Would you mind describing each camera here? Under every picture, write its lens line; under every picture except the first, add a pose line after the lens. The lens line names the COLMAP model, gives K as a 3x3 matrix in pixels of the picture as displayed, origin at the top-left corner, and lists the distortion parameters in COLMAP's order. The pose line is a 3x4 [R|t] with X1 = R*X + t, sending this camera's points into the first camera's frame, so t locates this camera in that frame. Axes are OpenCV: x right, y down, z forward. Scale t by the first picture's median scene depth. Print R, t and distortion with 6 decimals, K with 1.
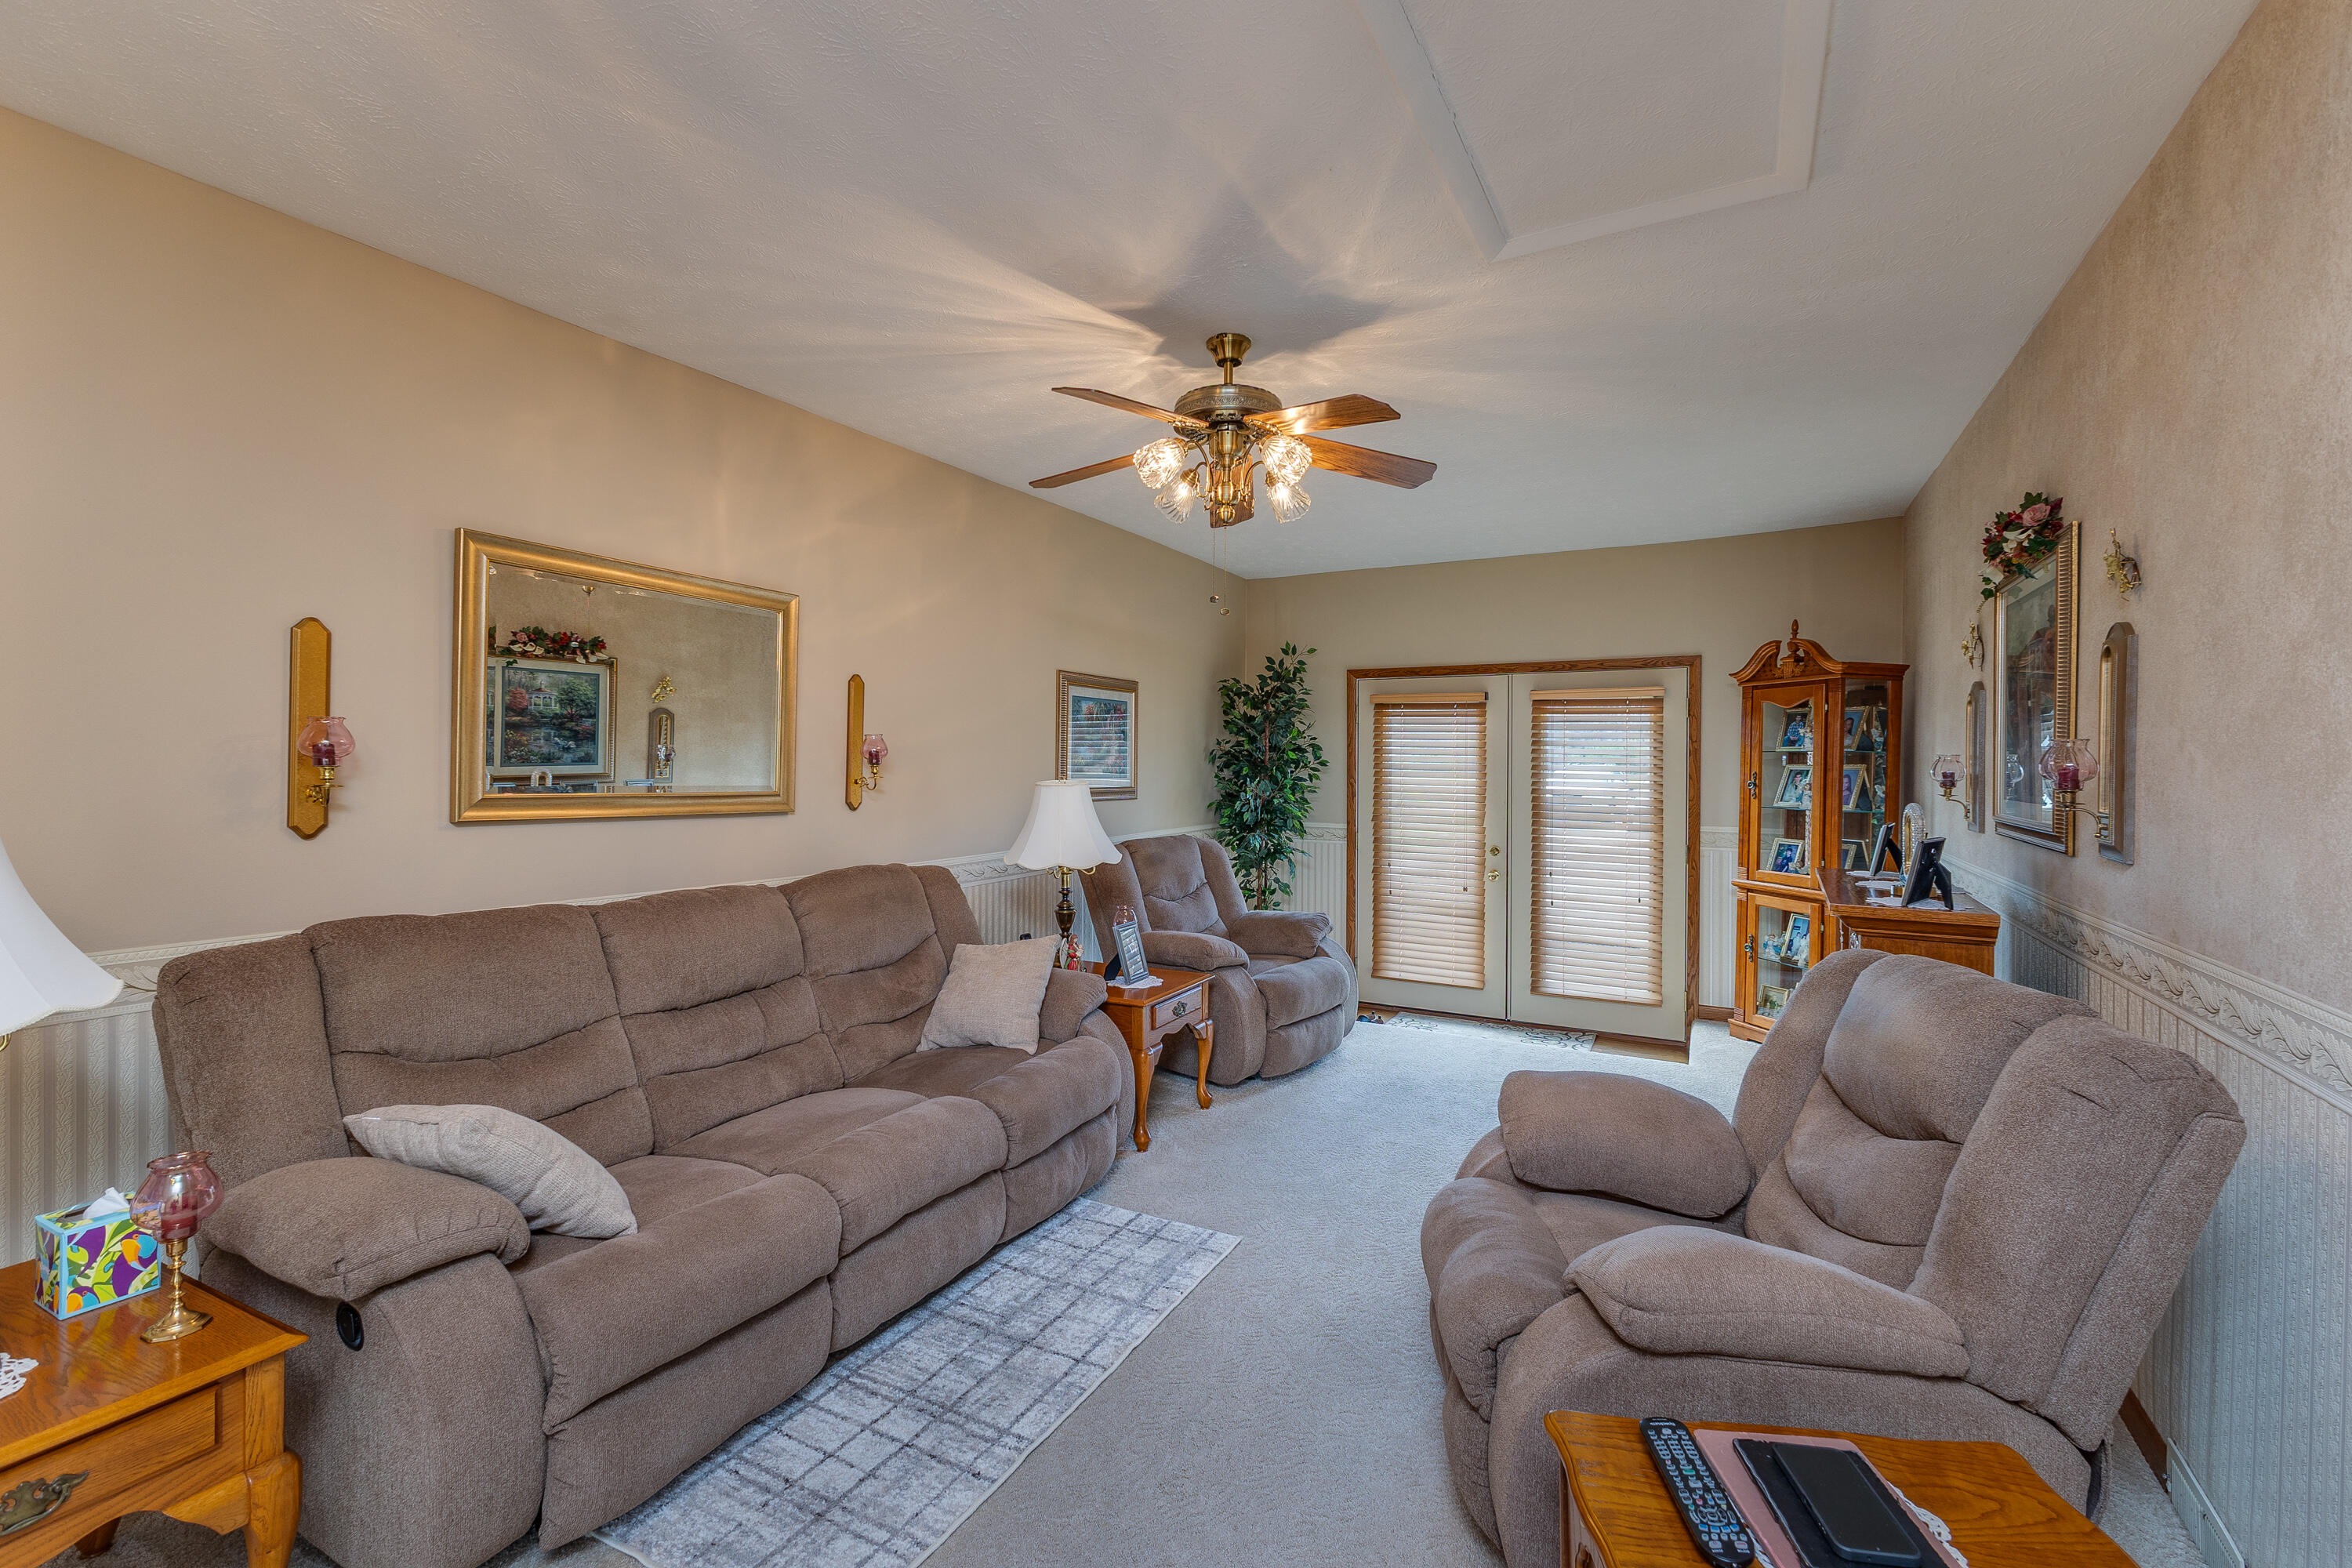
lens RADIAL K [[1009.4, 0, 1178.4], [0, 1009.4, 765.9], [0, 0, 1]] dist [0.004294, 0.000039]
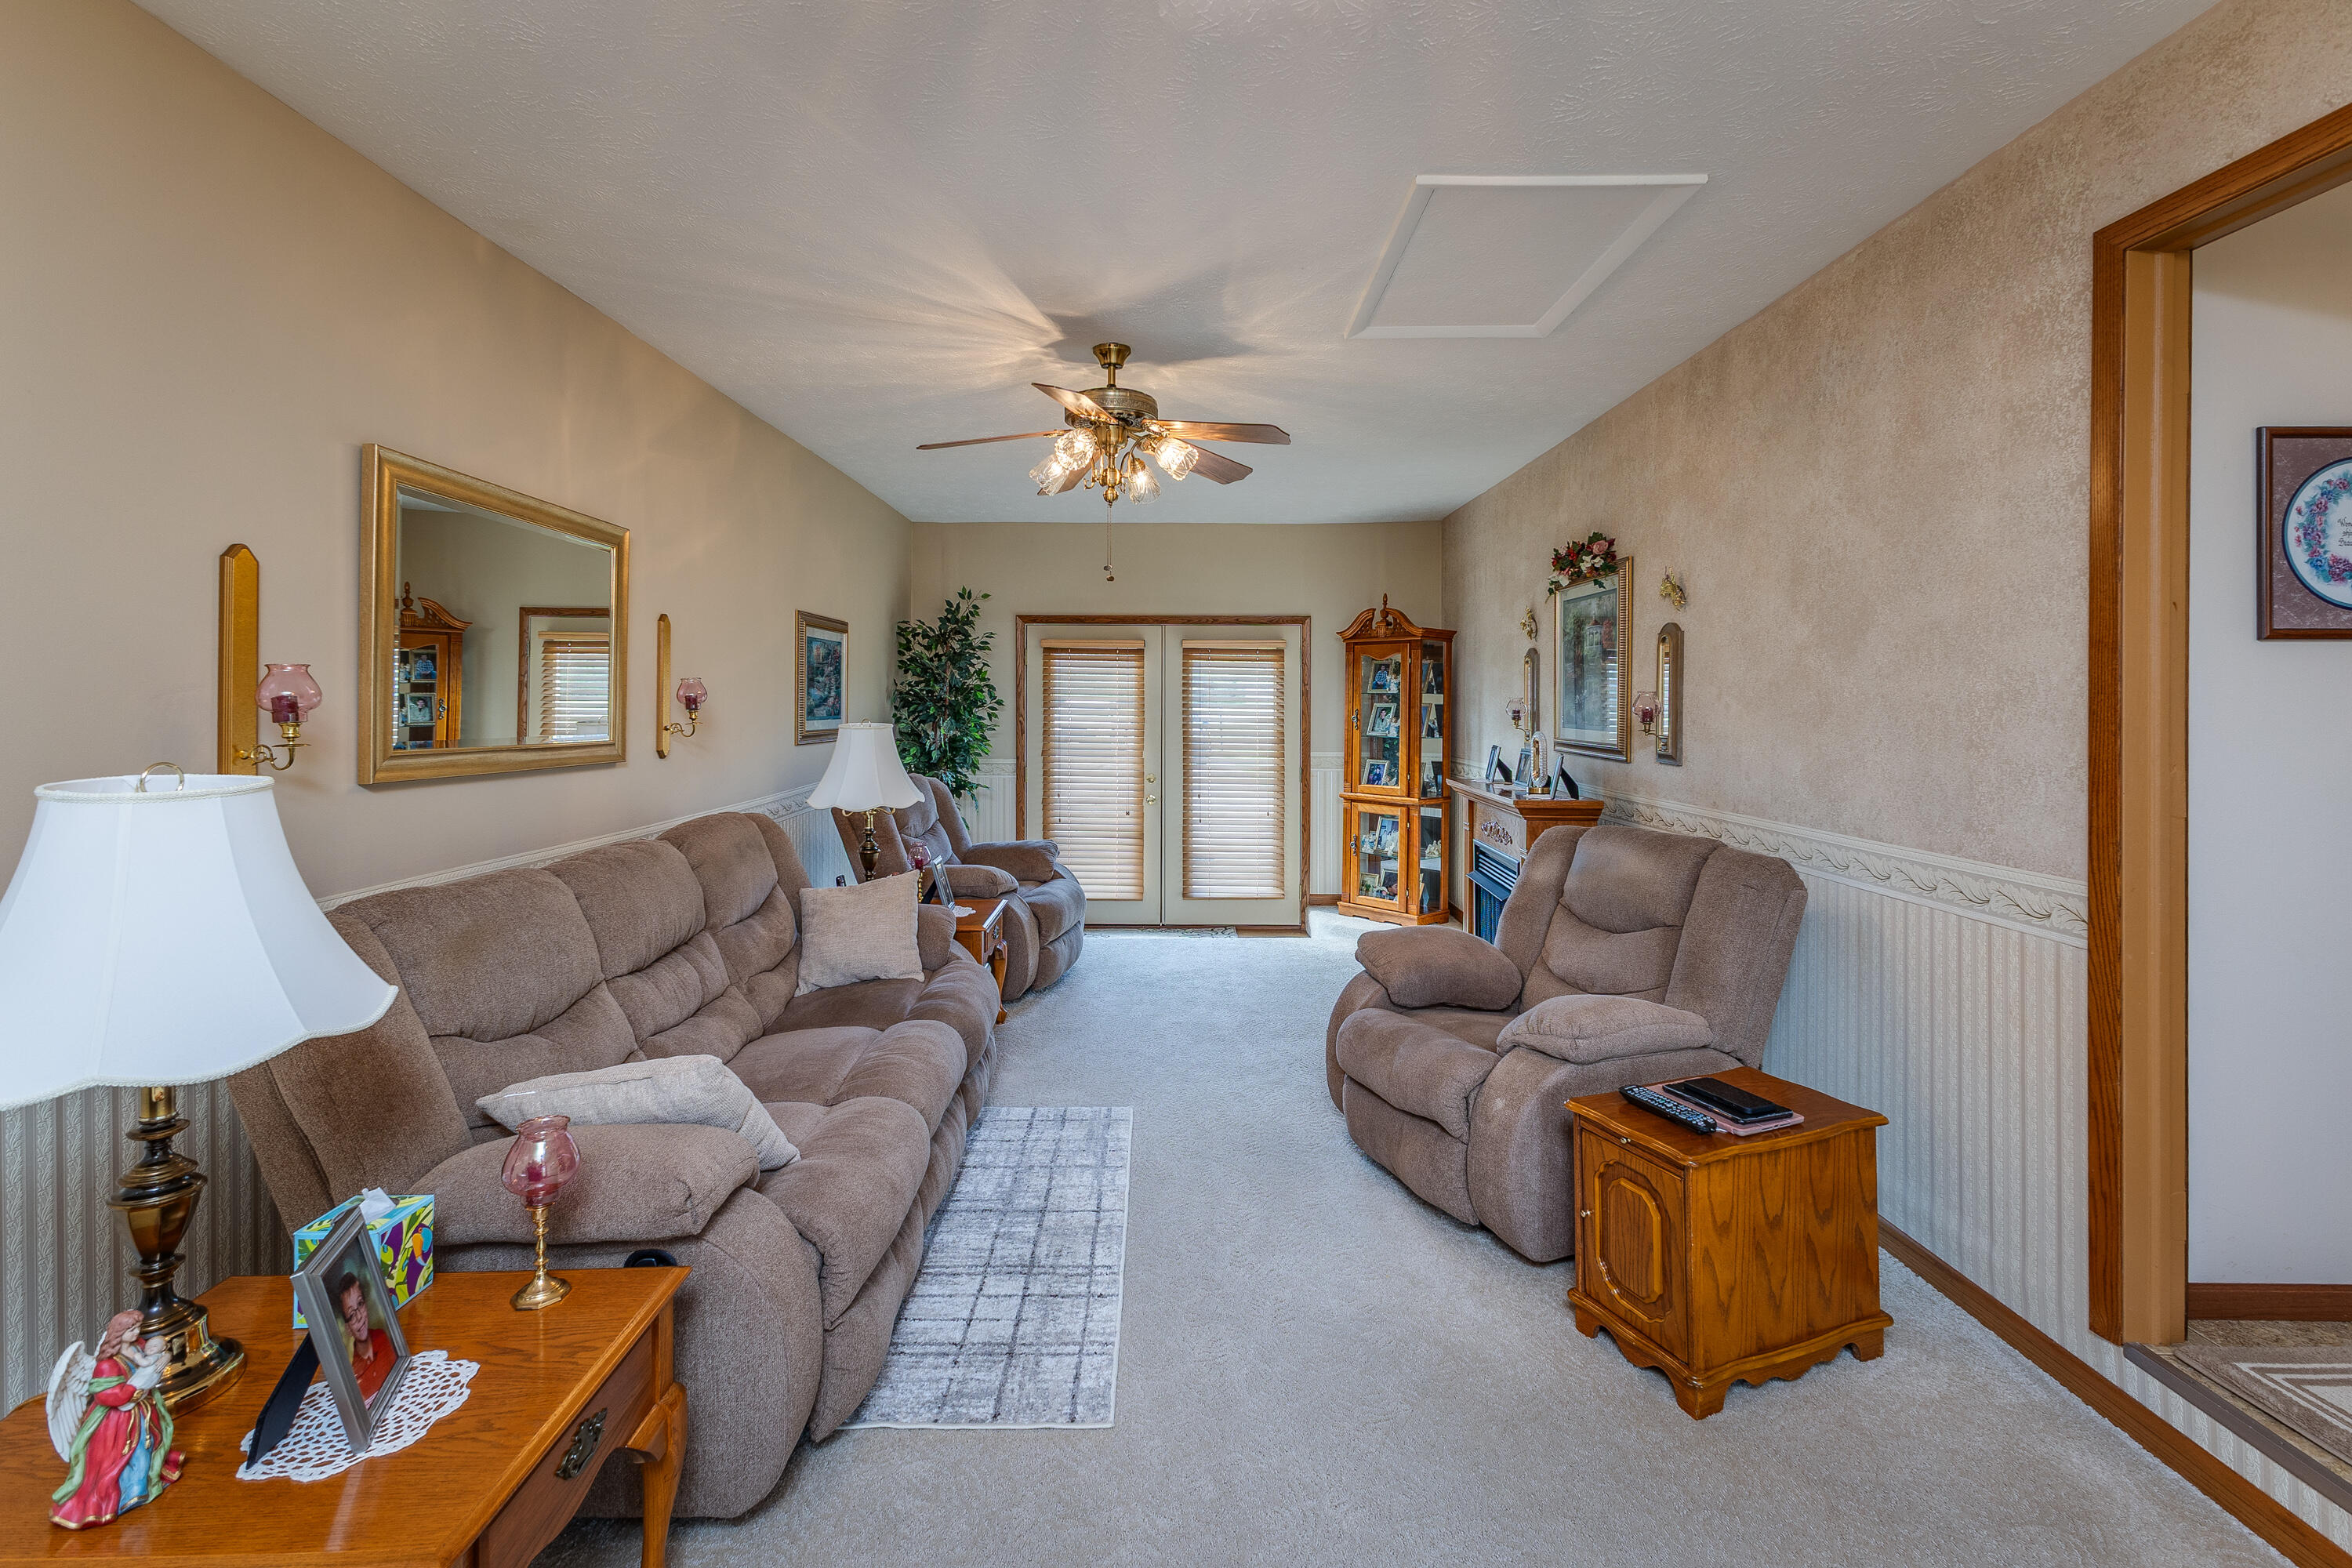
lens RADIAL K [[1028.3, 0, 1171.6], [0, 1028.3, 702.4], [0, 0, 1]] dist [0.000230, -0.000082]
pose [[0.881325, -0.004296, 0.472491, -0.316113], [0.003284, 0.999990, 0.002966, -0.008607], [-0.472500, -0.001062, 0.881330, -0.059577]]
